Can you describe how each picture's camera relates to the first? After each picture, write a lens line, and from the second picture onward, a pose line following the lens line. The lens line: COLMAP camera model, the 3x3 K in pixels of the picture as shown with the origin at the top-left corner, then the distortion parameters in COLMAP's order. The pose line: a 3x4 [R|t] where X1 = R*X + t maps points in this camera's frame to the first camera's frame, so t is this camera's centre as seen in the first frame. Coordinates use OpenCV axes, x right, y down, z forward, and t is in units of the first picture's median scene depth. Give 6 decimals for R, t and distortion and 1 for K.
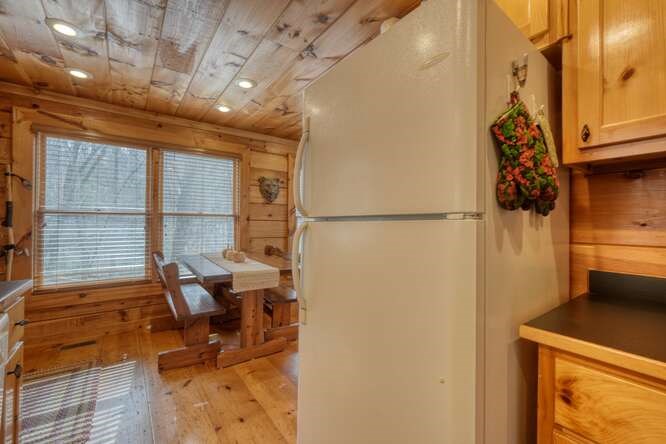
lens RADIAL K [[281.1, 0, 334.9], [0, 281.1, 220.6], [0, 0, 1]] dist [0.003474, 0.000540]
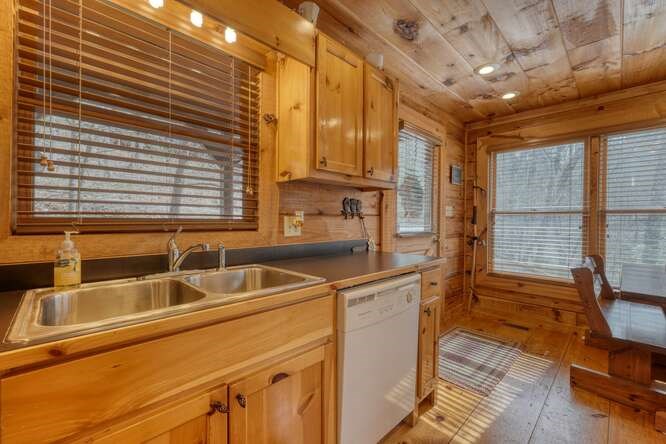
lens RADIAL K [[281.1, 0, 329.6], [0, 281.1, 221.0], [0, 0, 1]] dist [0.003474, 0.000540]
pose [[0.137640, 0.001405, -0.990481, 0.144098], [0.002531, 0.999995, 0.001770, 0.001859], [0.990479, -0.002750, 0.137636, 0.082276]]
